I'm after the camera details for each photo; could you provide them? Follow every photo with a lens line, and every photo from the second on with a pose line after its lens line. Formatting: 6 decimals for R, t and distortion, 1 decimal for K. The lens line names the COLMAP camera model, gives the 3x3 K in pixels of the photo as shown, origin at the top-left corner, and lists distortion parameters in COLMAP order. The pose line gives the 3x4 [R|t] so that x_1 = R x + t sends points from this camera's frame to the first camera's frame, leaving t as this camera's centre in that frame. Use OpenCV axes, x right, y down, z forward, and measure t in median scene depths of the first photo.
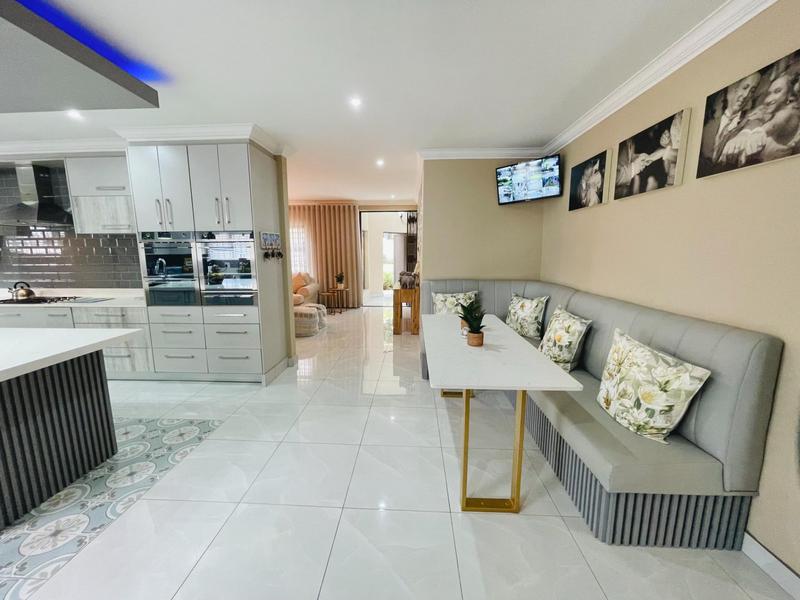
lens RADIAL K [[324.3, 0, 397.2], [0, 324.3, 300.2], [0, 0, 1]] dist [-0.000087, 0.000012]
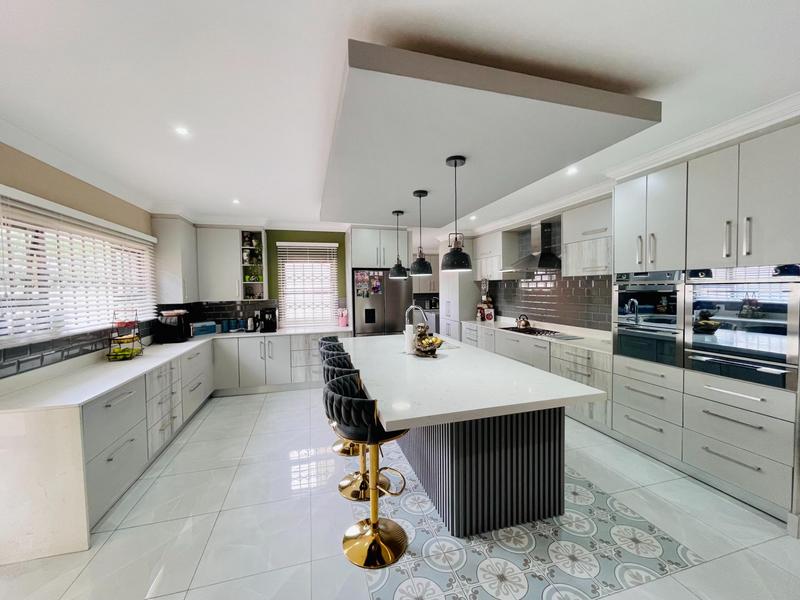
lens RADIAL K [[324.3, 0, 397.2], [0, 324.3, 300.2], [0, 0, 1]] dist [-0.000087, 0.000012]
pose [[0.315241, 0.034446, -0.948386, -0.105054], [-0.131046, 0.991348, -0.007553, -0.043988], [0.939920, 0.126663, 0.317027, 0.122723]]
